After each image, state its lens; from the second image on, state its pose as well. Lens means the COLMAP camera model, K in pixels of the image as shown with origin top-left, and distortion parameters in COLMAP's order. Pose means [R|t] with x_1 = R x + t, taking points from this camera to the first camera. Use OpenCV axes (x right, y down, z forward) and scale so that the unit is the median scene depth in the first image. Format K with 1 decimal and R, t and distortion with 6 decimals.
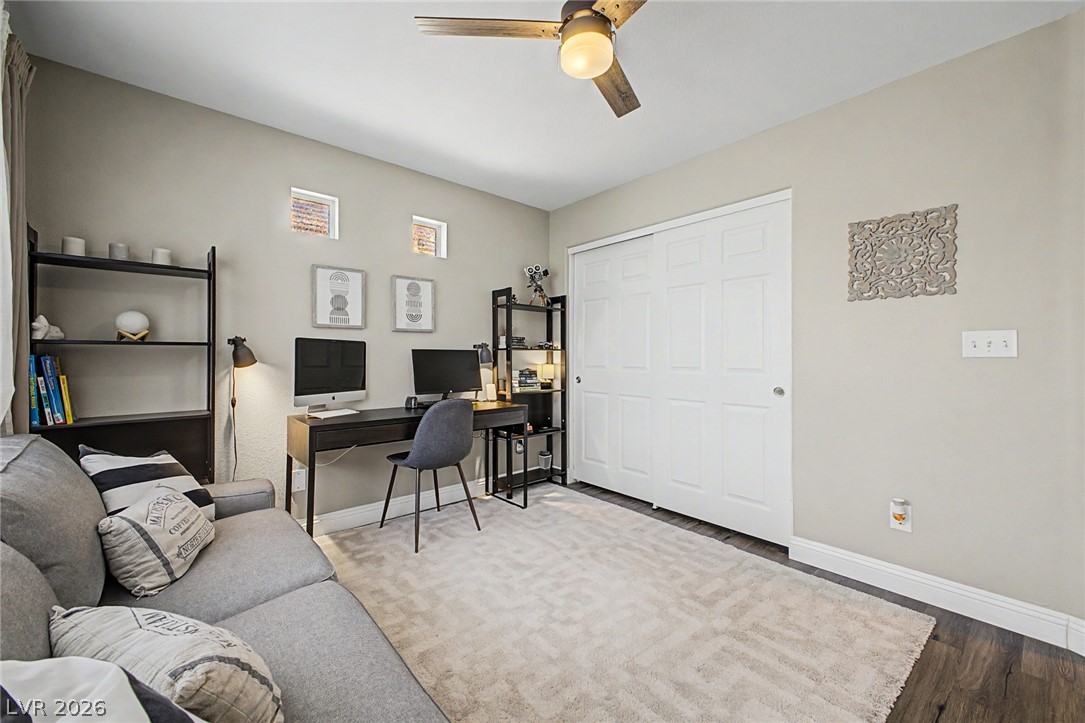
lens RADIAL K [[426.0, 0, 544.5], [0, 426.0, 356.4], [0, 0, 1]] dist [0.014401, -0.004570]
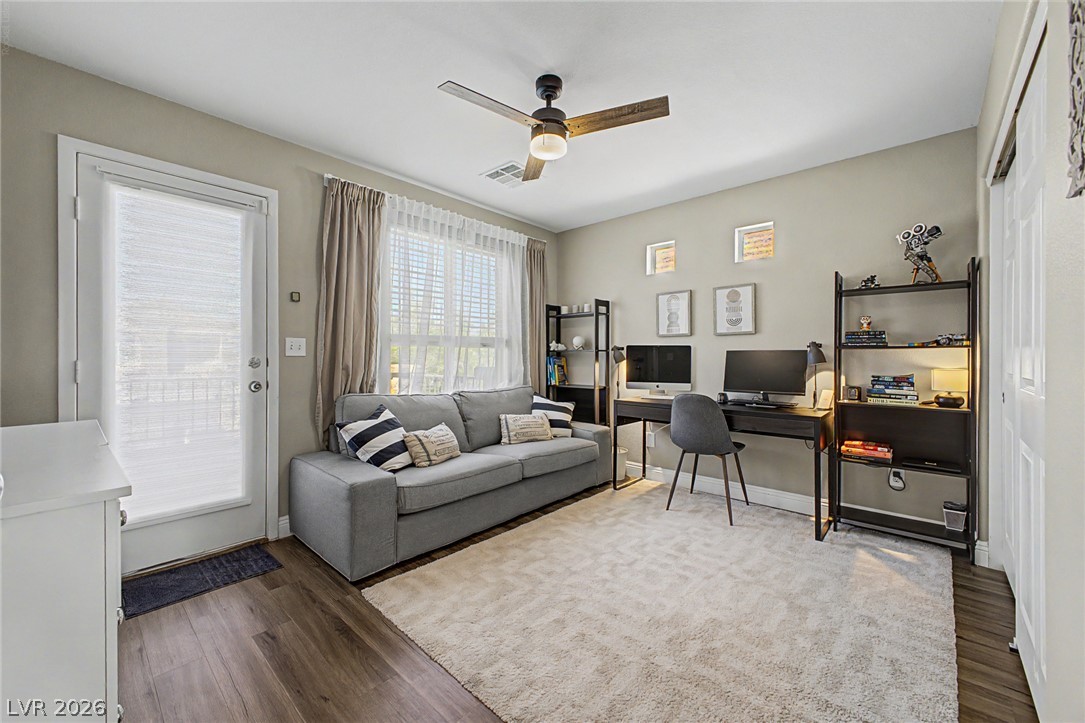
lens RADIAL K [[426.0, 0, 544.5], [0, 426.0, 356.4], [0, 0, 1]] dist [0.014401, -0.004570]
pose [[0.124544, -0.002663, -0.992210, 0.785586], [0.001172, 0.999996, -0.002537, 0.000637], [0.992213, -0.000847, 0.124547, 0.406571]]
